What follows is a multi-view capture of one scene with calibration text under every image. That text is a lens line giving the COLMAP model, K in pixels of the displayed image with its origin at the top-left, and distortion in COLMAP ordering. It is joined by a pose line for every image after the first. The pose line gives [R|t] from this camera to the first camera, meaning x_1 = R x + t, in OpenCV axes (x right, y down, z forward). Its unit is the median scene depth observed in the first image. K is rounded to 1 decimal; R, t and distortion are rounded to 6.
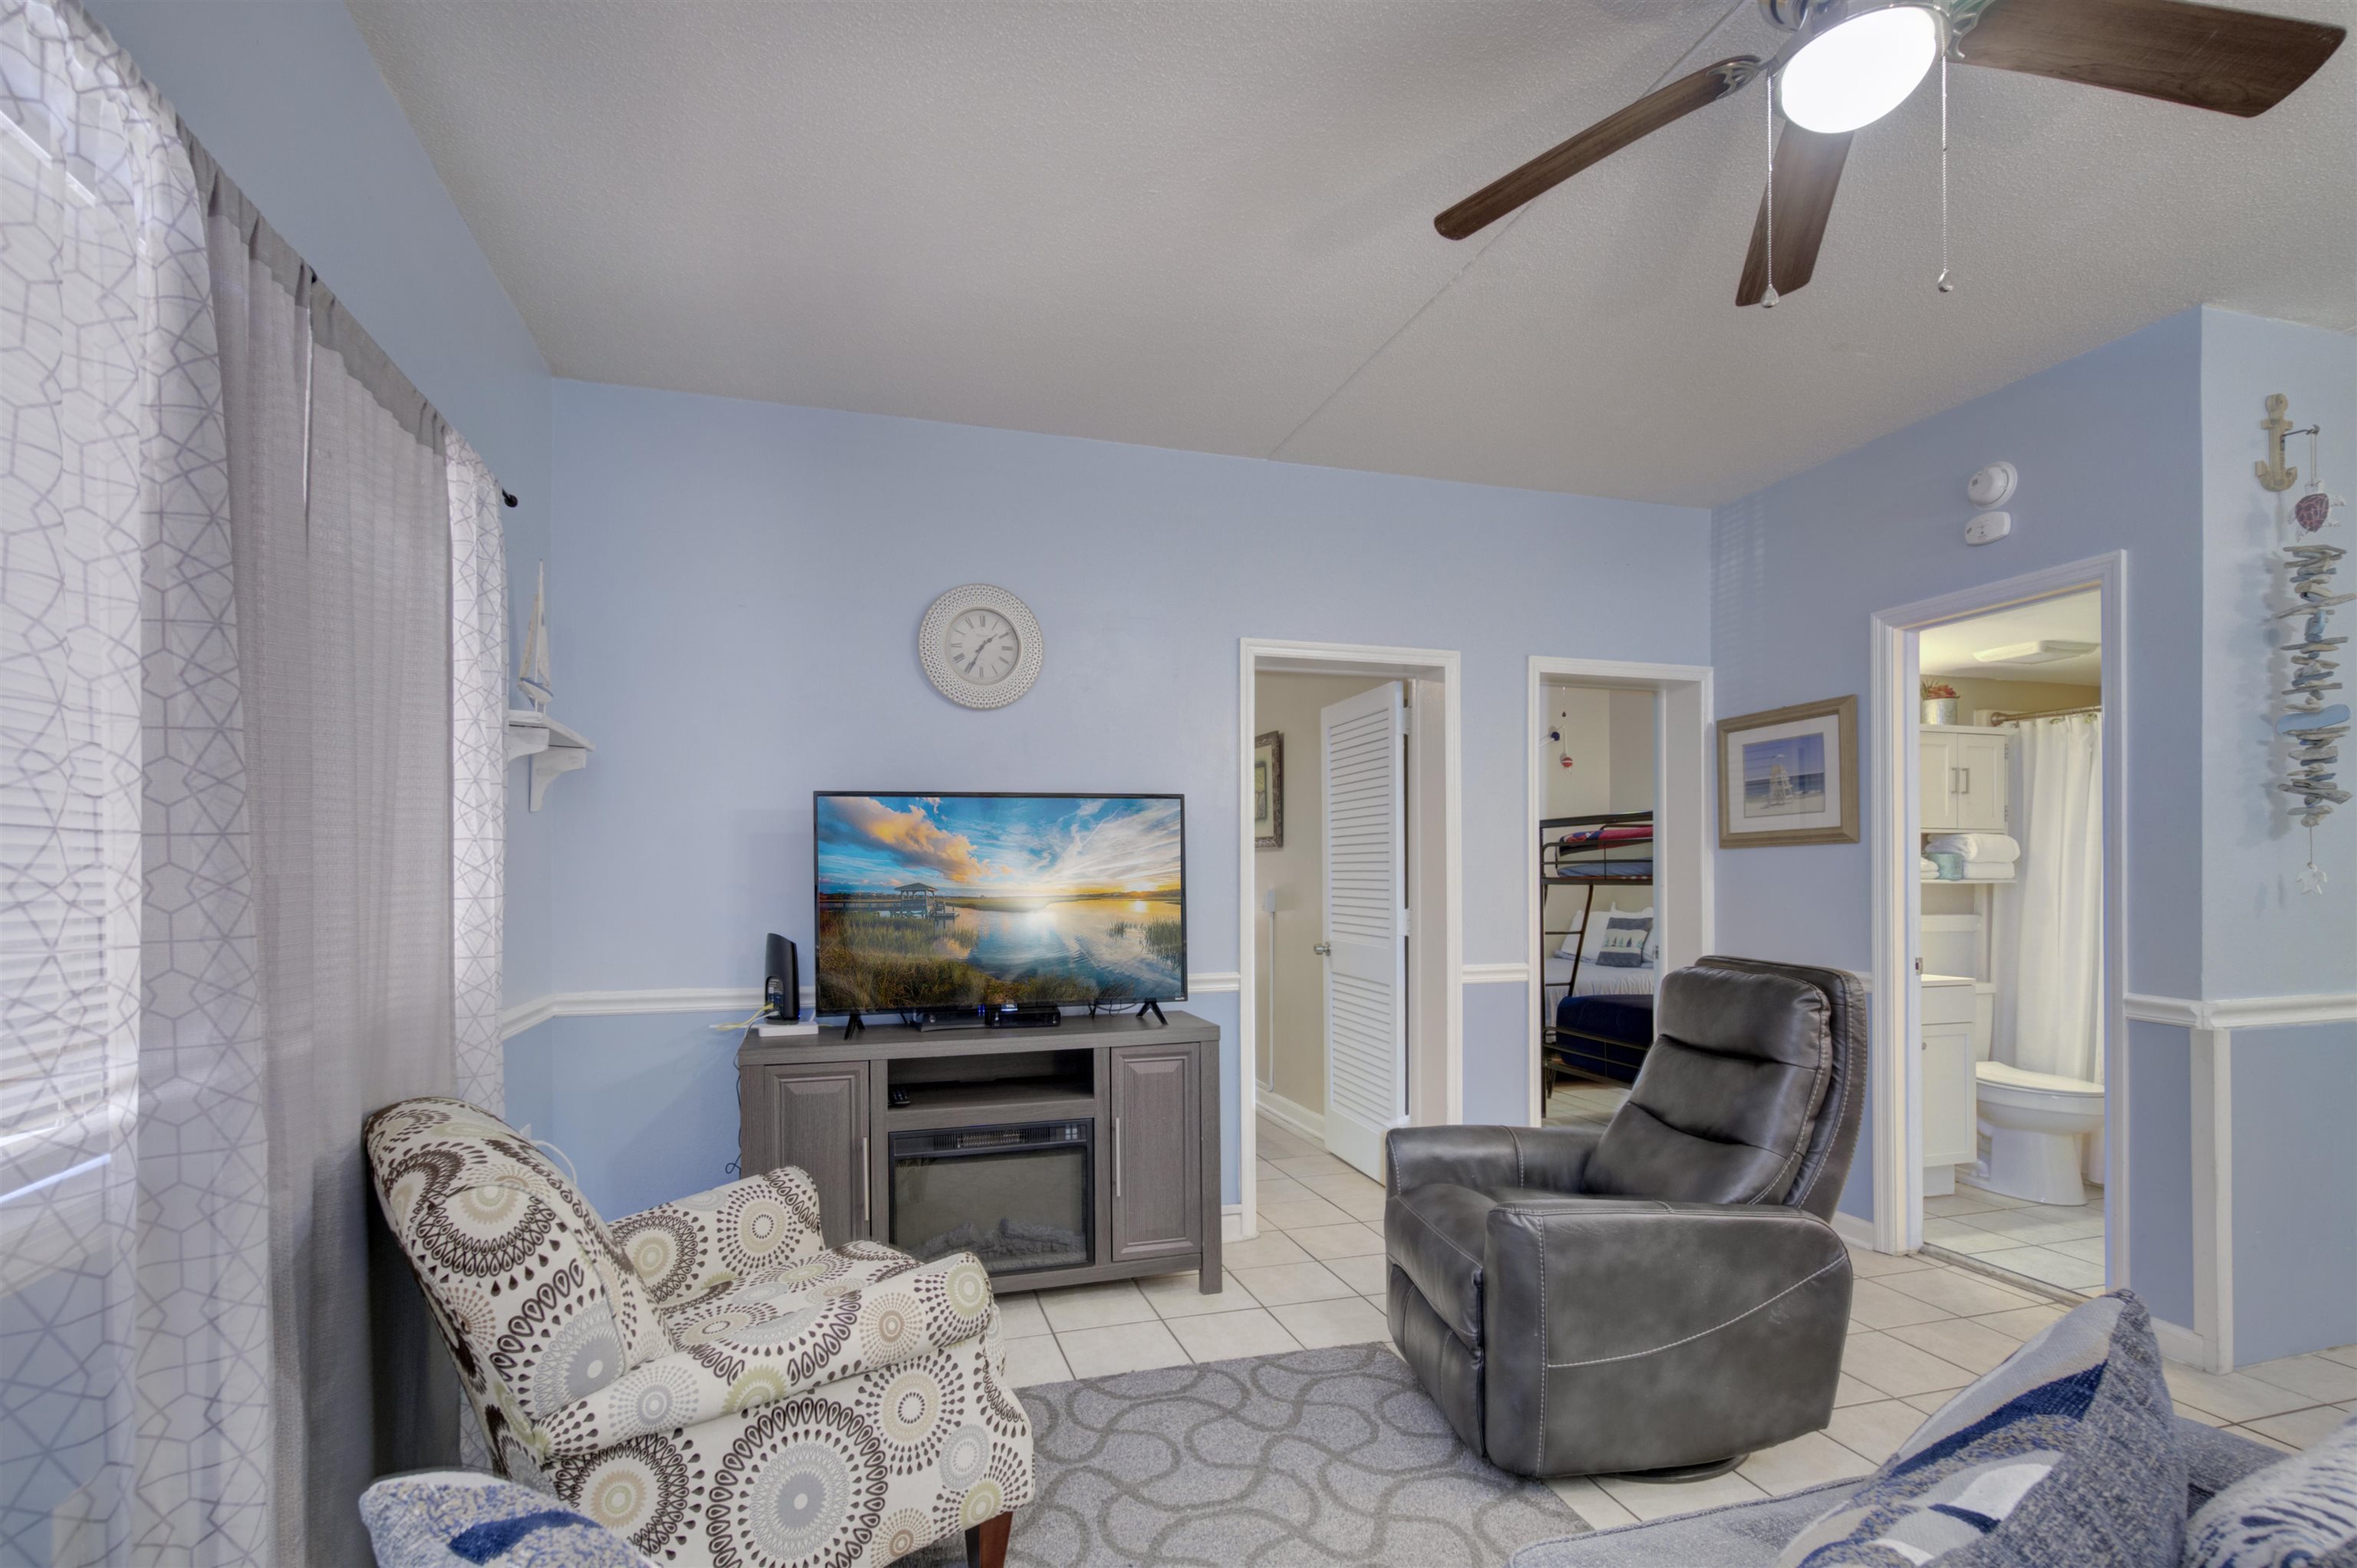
lens RADIAL K [[1068.3, 0, 1144.4], [0, 1068.3, 870.4], [0, 0, 1]] dist [-0.001058, -0.000250]
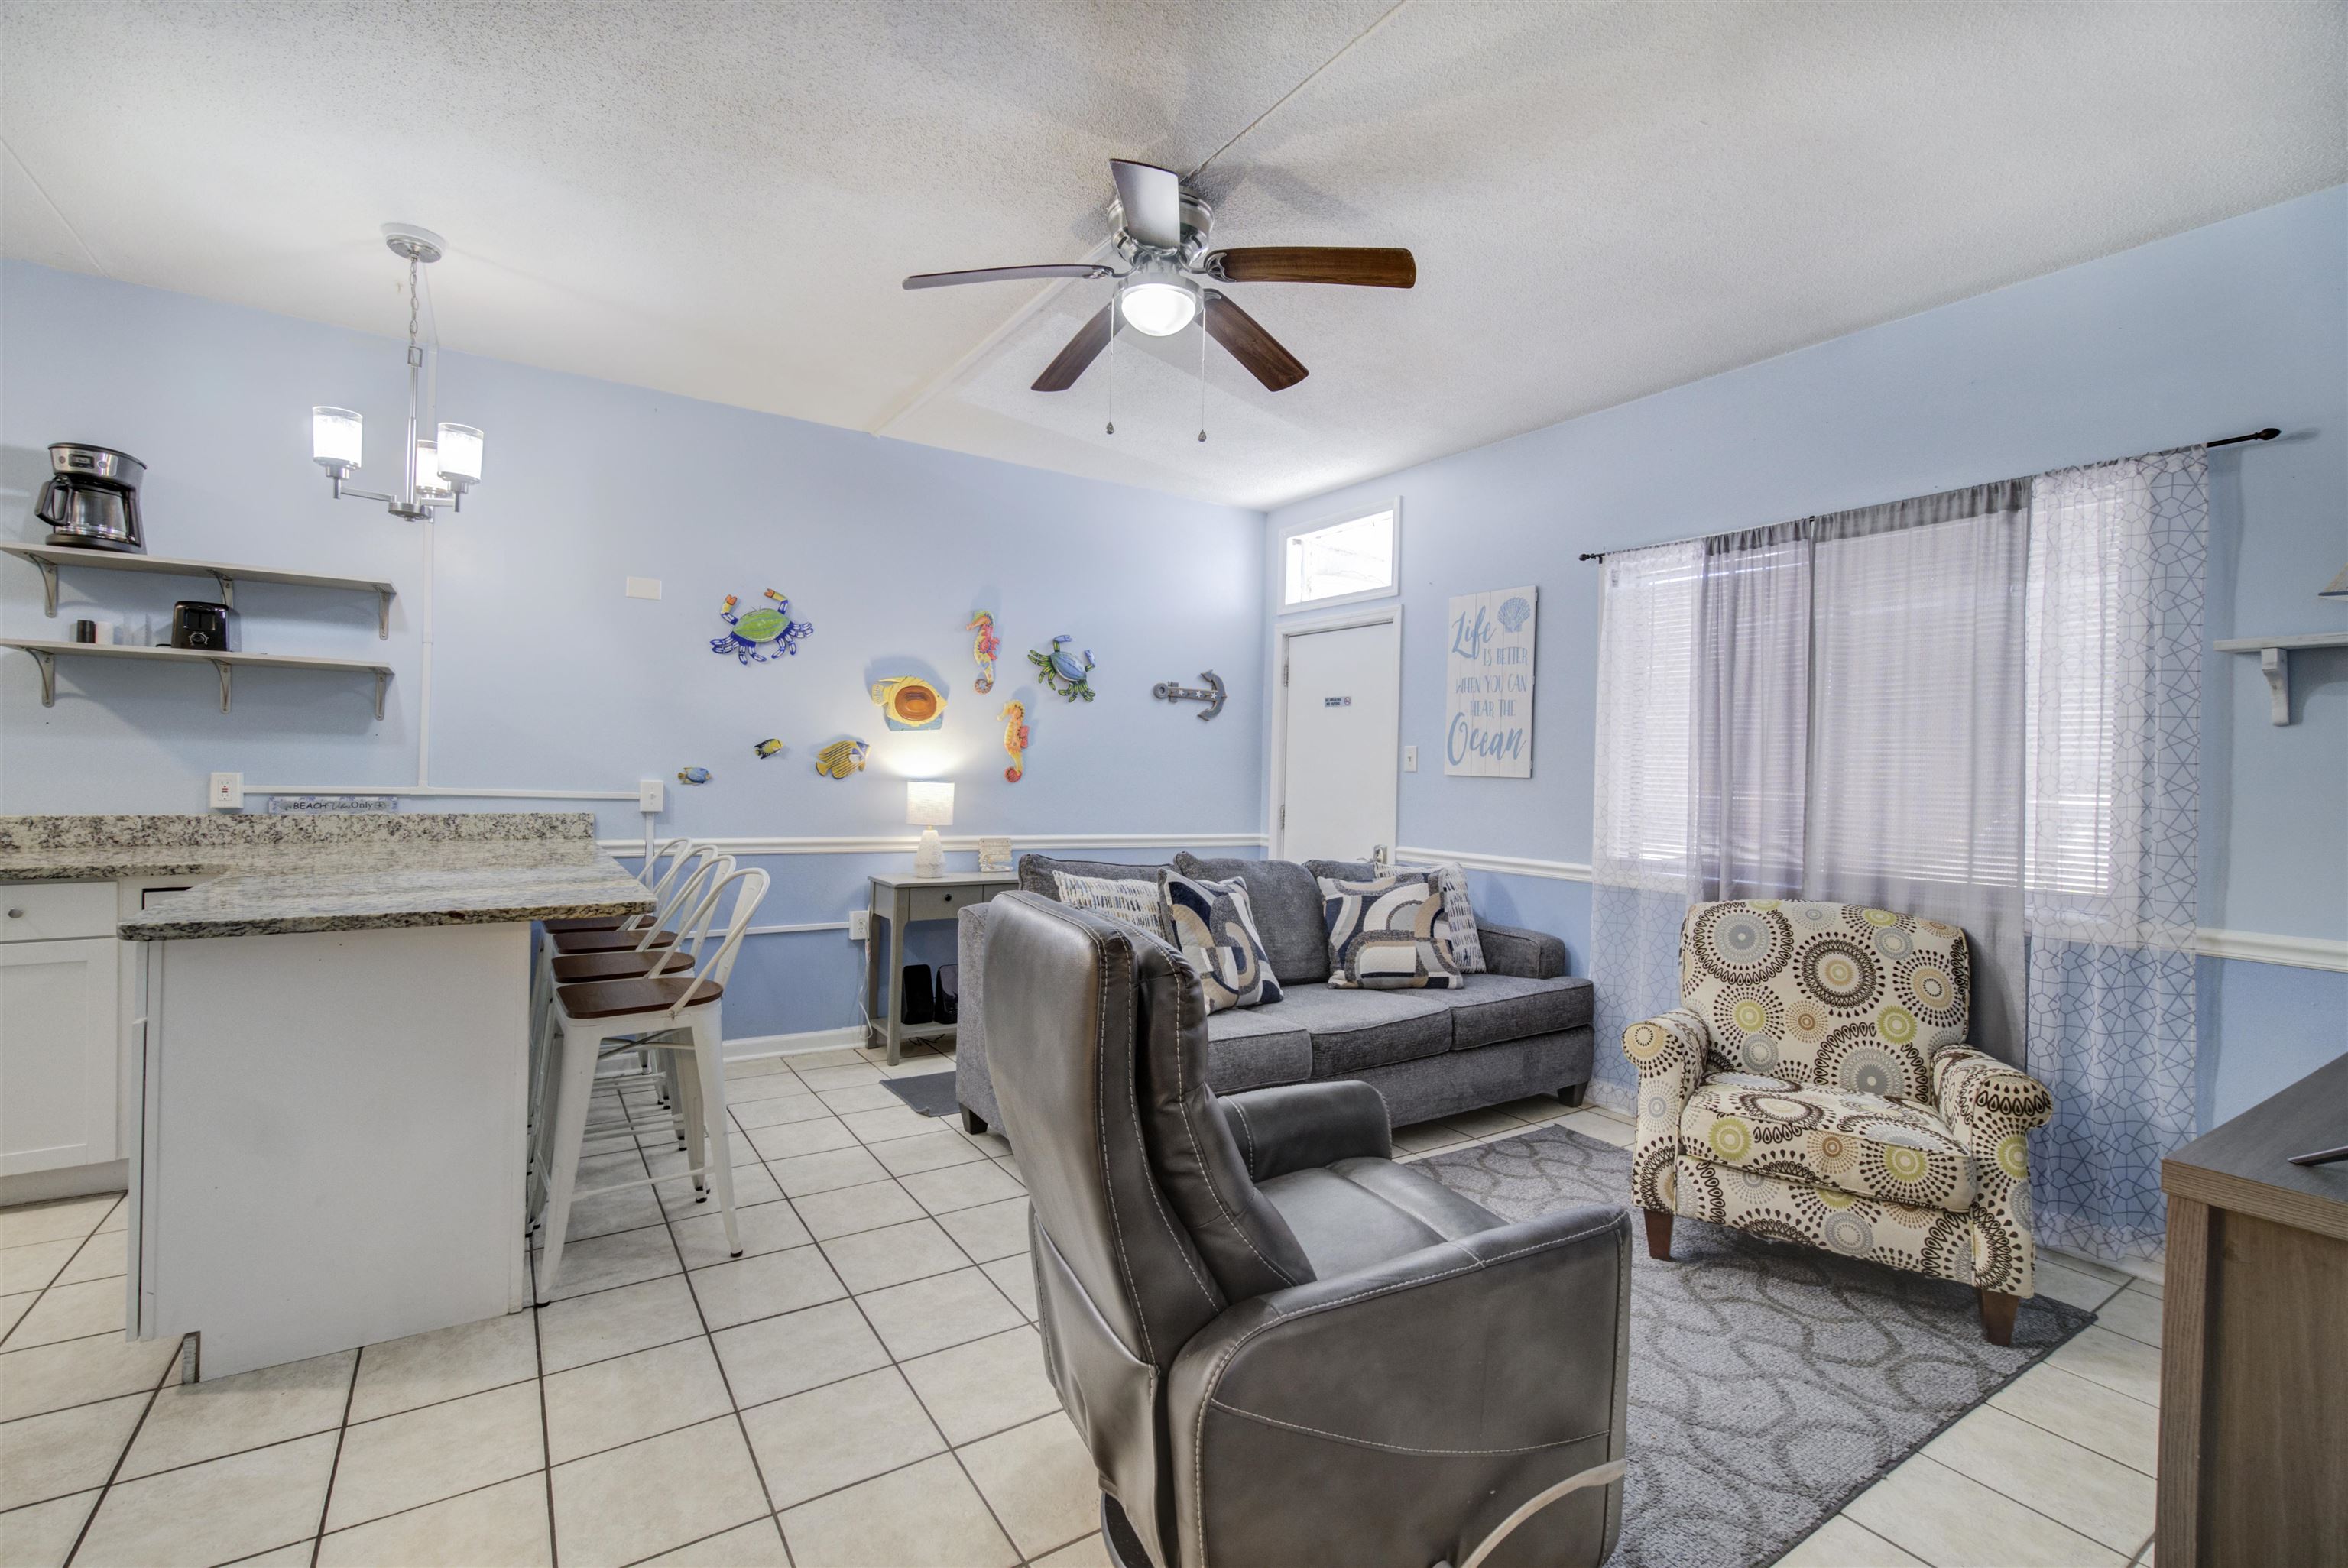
lens RADIAL K [[1051.6, 0, 1155.2], [0, 1051.6, 774.7], [0, 0, 1]] dist [0.001021, 0.000949]
pose [[-0.956457, -0.020001, -0.291187, 0.663063], [-0.021040, 0.999779, 0.000438, 0.008258], [0.291114, 0.006545, -0.956666, 1.503441]]
